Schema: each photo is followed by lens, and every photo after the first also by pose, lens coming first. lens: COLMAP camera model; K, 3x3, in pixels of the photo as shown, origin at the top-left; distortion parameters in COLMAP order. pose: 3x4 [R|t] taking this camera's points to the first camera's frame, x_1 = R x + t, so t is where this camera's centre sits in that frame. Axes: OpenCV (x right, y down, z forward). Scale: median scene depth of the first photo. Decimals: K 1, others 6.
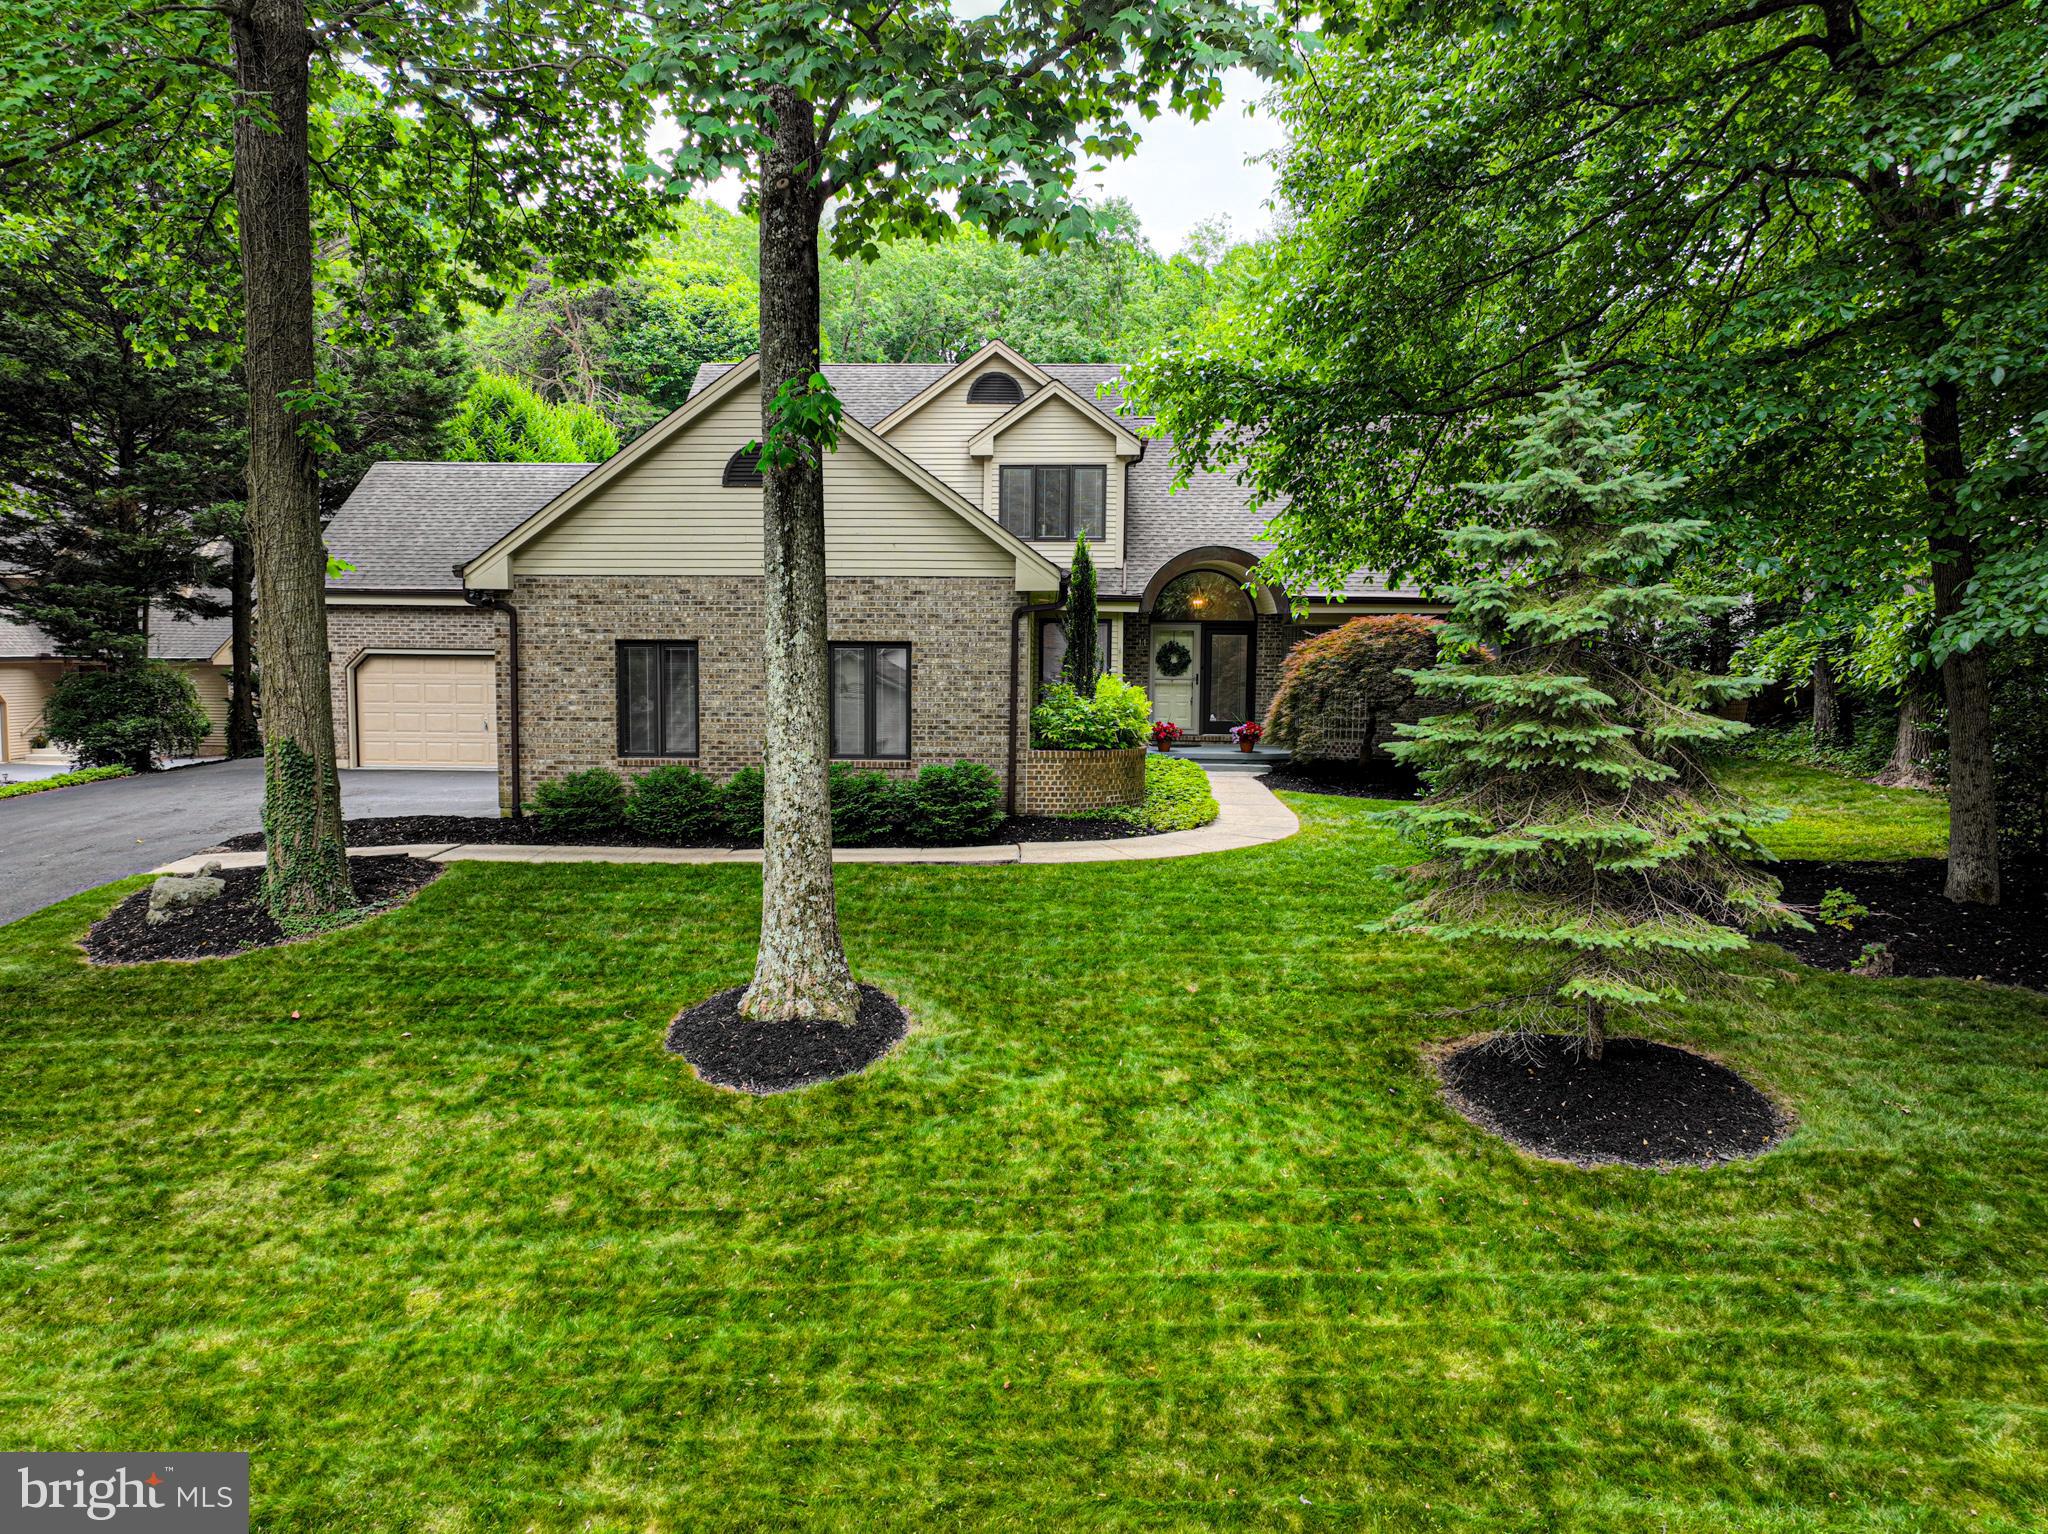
lens RADIAL K [[1461.4, 0, 981.0], [0, 1461.4, 764.9], [0, 0, 1]] dist [0.006295, 0.000689]
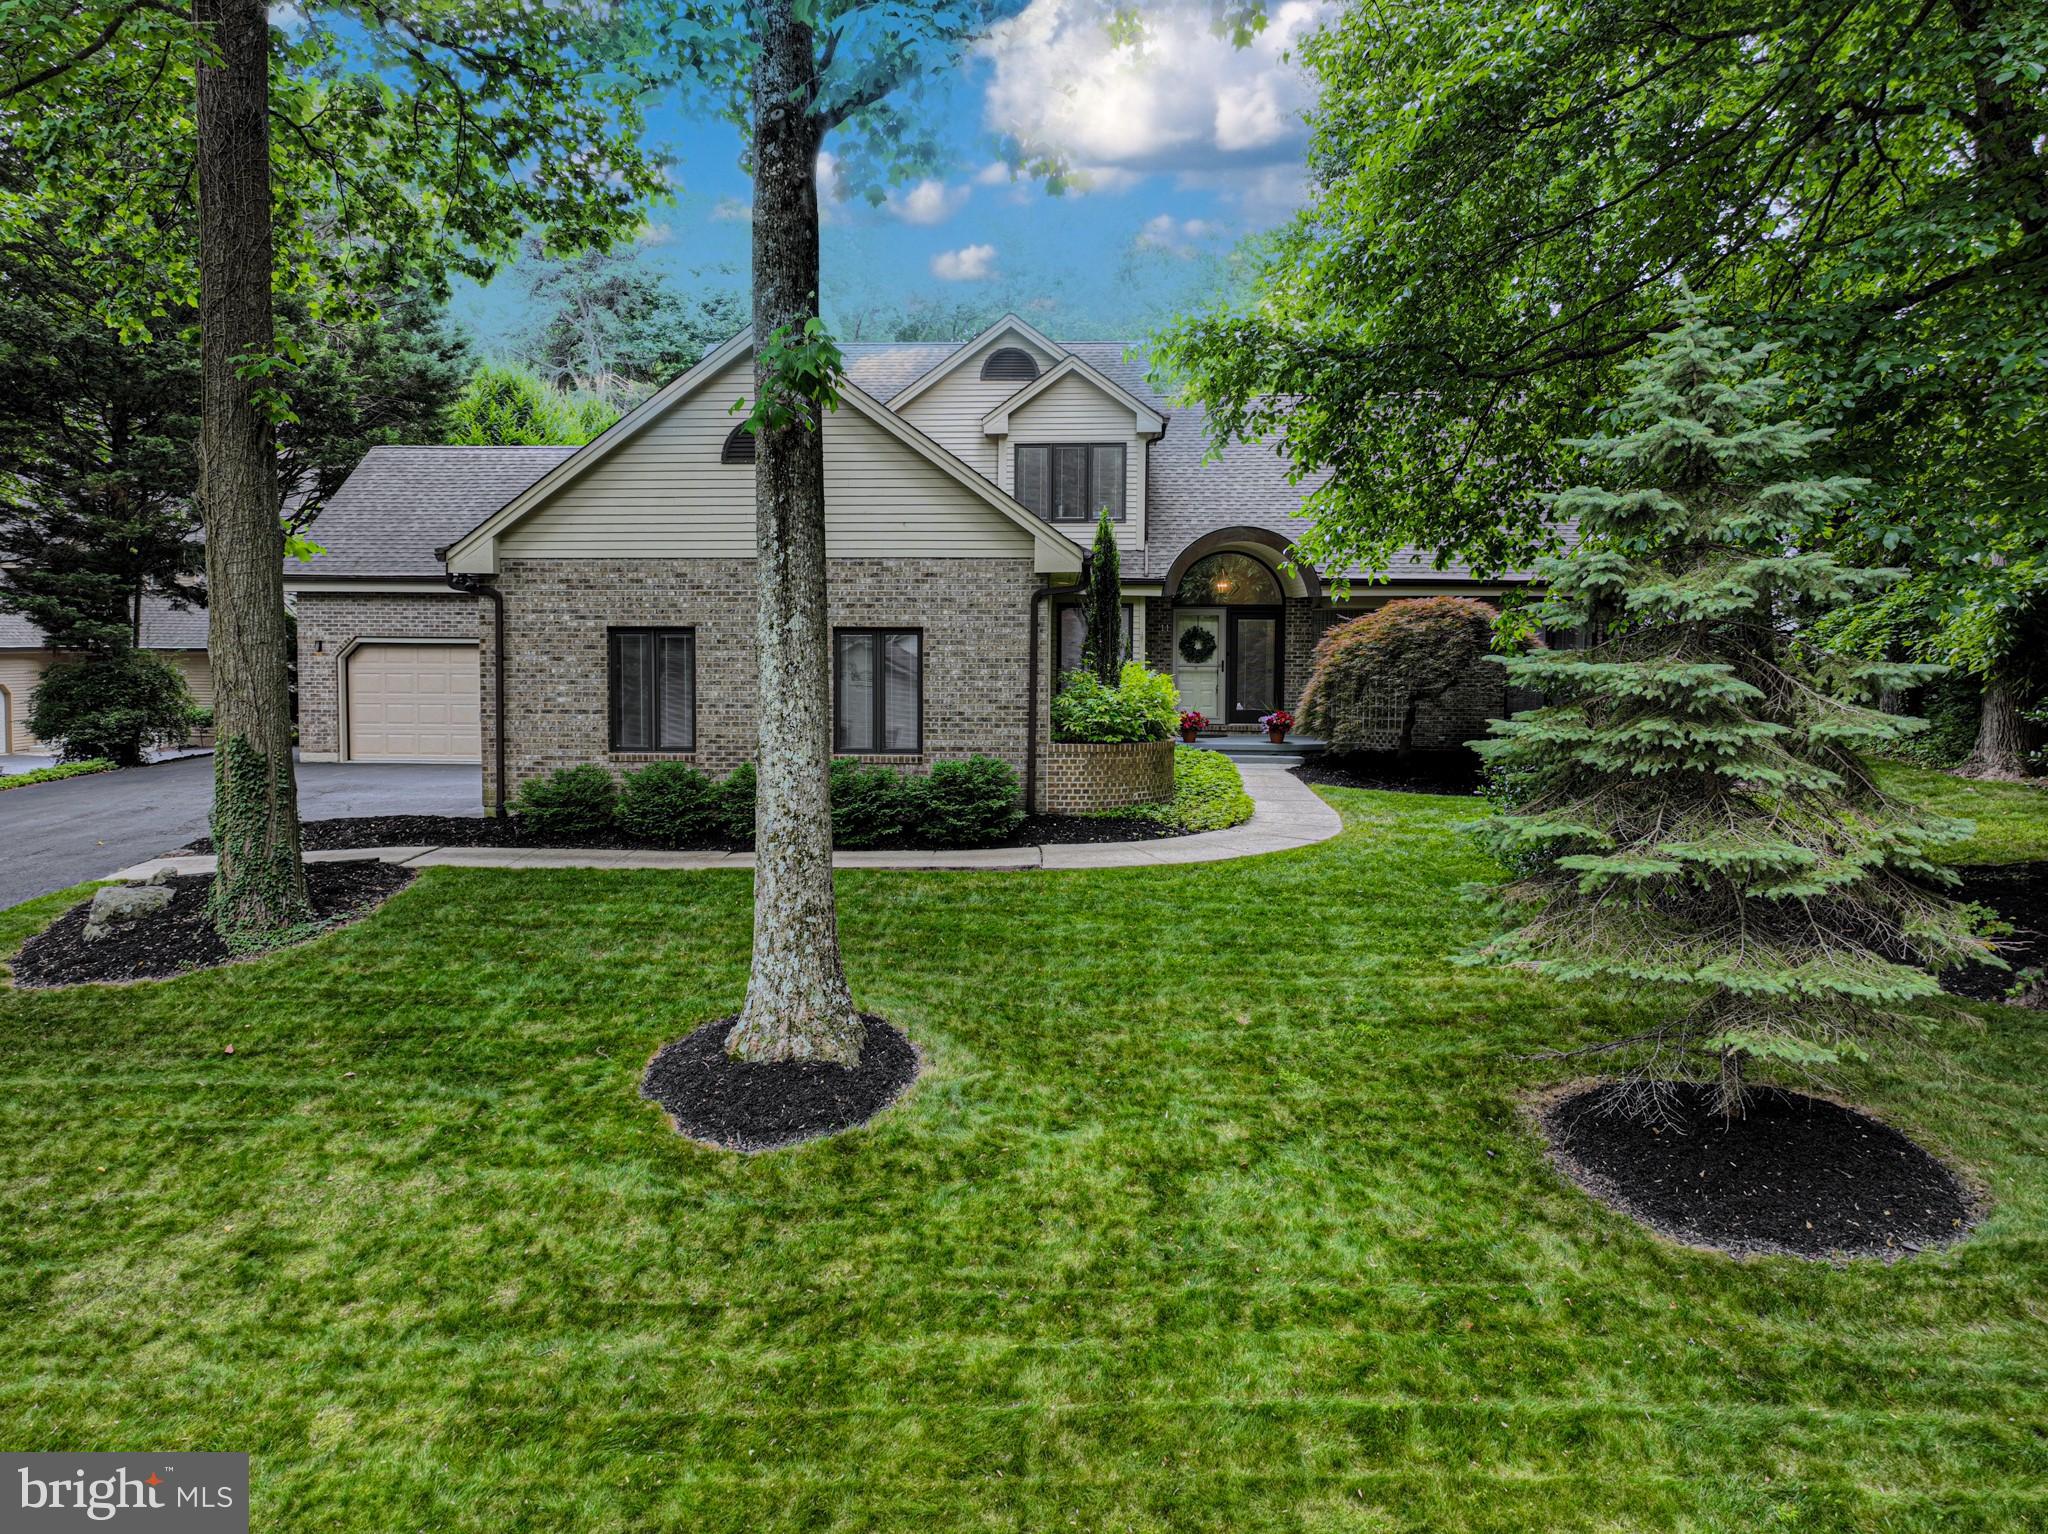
lens RADIAL K [[1446.2, 0, 964.6], [0, 1446.2, 701.2], [0, 0, 1]] dist [0.003360, 0.010297]
pose [[0.999809, -0.003132, -0.019284, -0.005599], [0.002475, 0.999420, -0.033976, -0.009631], [0.019379, 0.033922, 0.999237, 0.131385]]
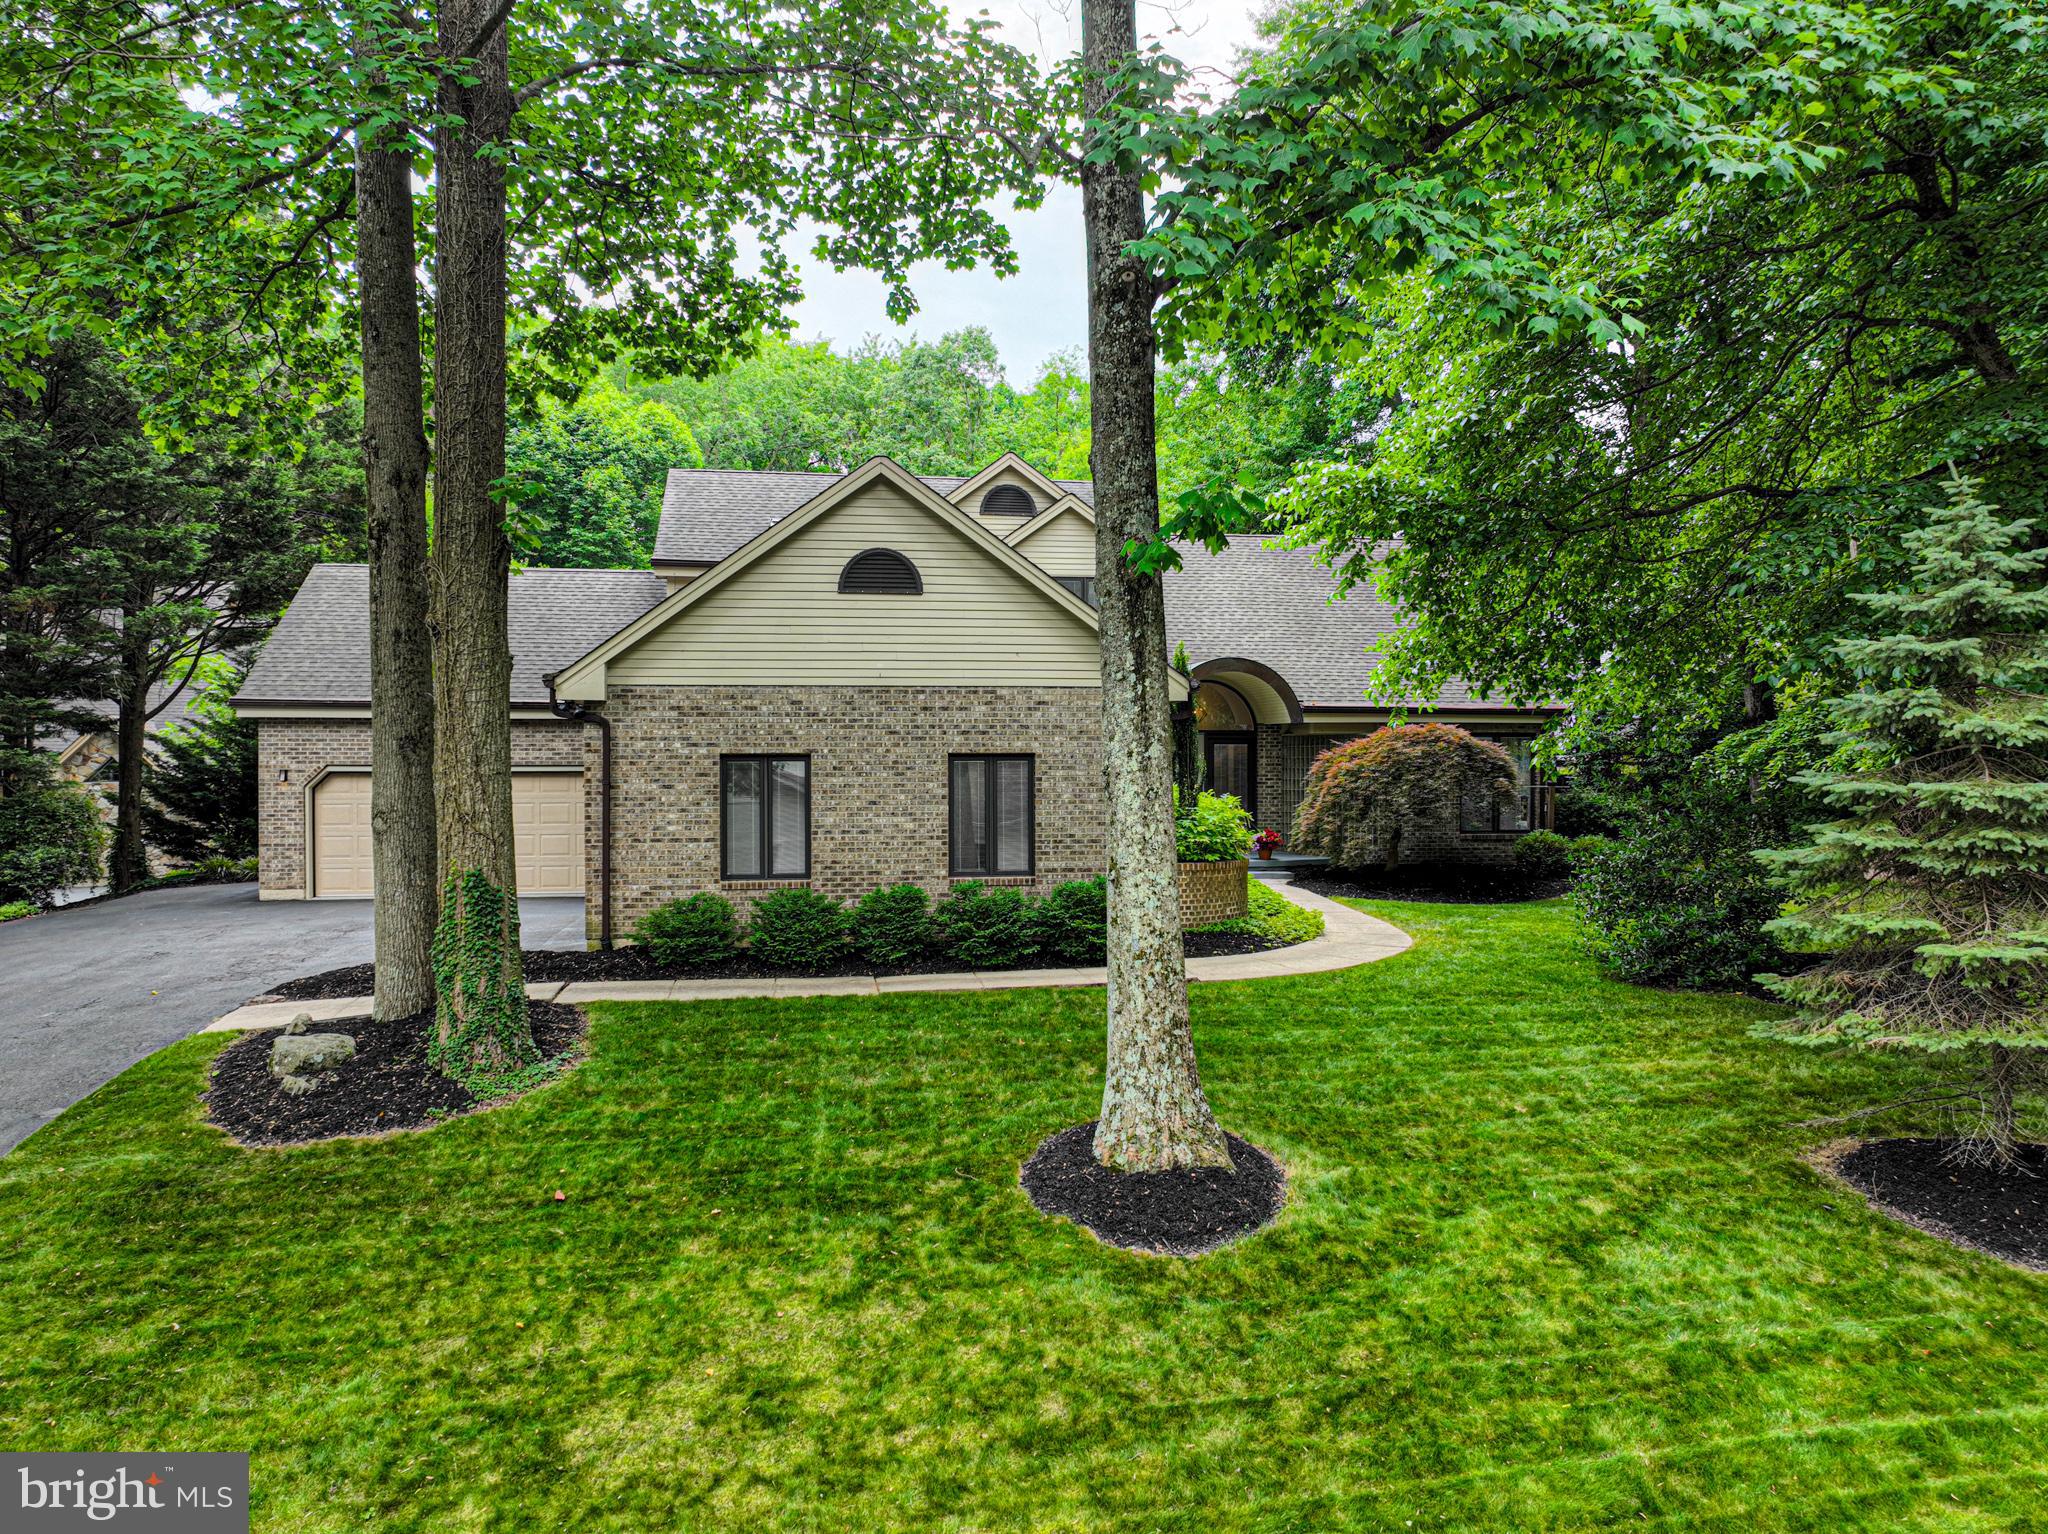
lens RADIAL K [[1429.1, 0, 1019.3], [0, 1429.1, 763.7], [0, 0, 1]] dist [0.004327, 0.005908]
pose [[0.983312, -0.009657, 0.181670, -0.373591], [0.023335, 0.997037, -0.073302, -0.013635], [-0.180424, 0.076318, 0.980624, 0.120949]]
